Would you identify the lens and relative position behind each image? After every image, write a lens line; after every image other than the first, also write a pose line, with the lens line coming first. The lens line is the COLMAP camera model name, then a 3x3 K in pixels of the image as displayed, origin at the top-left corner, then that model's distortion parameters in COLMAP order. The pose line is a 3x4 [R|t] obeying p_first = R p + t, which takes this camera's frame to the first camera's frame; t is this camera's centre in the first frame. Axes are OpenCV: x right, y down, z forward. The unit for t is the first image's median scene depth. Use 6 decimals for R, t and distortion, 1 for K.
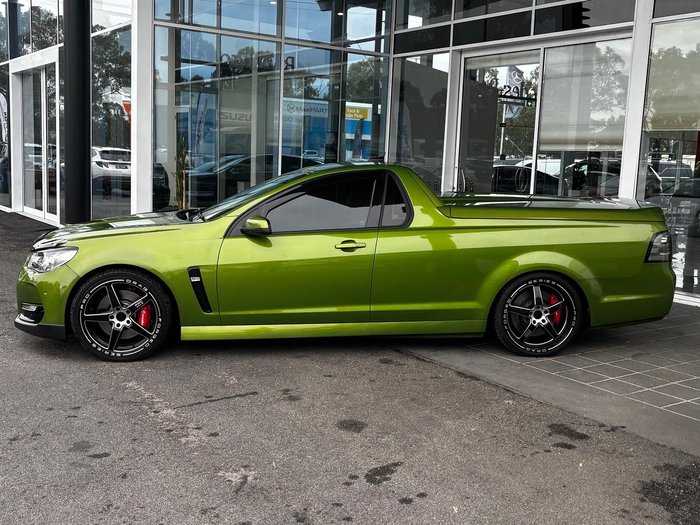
lens RADIAL K [[785.9, 0, 324.6], [0, 785.9, 262.9], [0, 0, 1]] dist [0.107819, -0.034773]
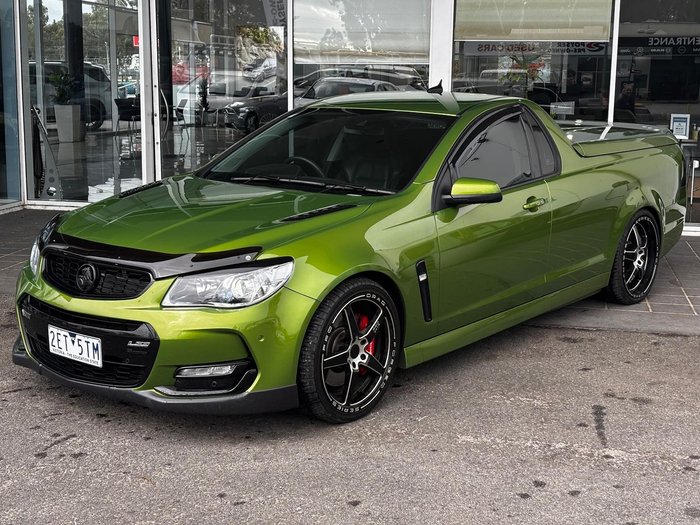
lens RADIAL K [[1060.4, 0, 350.0], [0, 1060.4, 262.5], [0, 0, 1]] dist [0.205141, -0.908705]
pose [[0.708206, -0.149264, 0.690047, -0.843487], [0.103435, 0.988785, 0.107727, -0.098149], [-0.698388, -0.004918, 0.715703, 0.372166]]
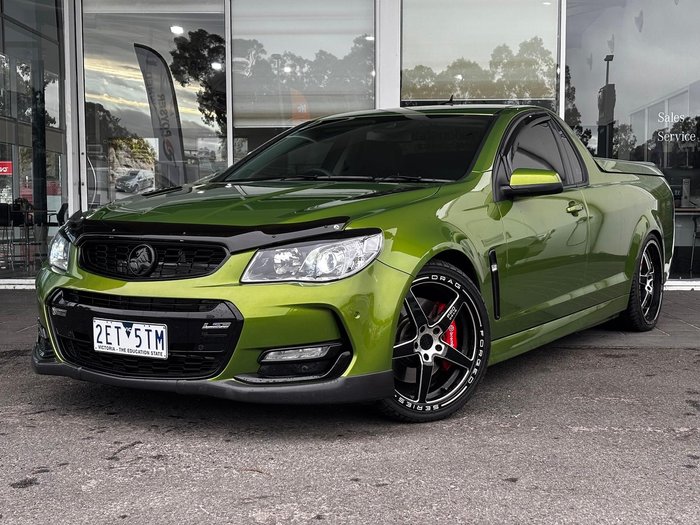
lens RADIAL K [[1050.2, 0, 309.1], [0, 1050.2, 263.3], [0, 0, 1]] dist [0.374106, -2.731397]
pose [[0.623994, -0.071851, 0.778119, -0.909362], [0.119189, 0.992864, -0.003901, 0.003720], [-0.772286, 0.095178, 0.628105, 0.576131]]
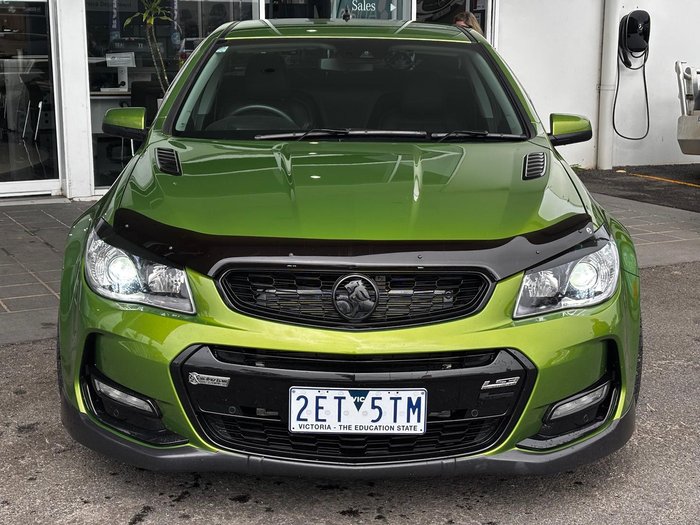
lens RADIAL K [[1060.4, 0, 350.0], [0, 1060.4, 262.5], [0, 0, 1]] dist [0.205141, -0.908705]
pose [[0.096882, -0.230163, 0.968318, -0.908137], [0.128402, 0.967654, 0.217158, -0.147098], [-0.986979, 0.103296, 0.123302, 1.072699]]
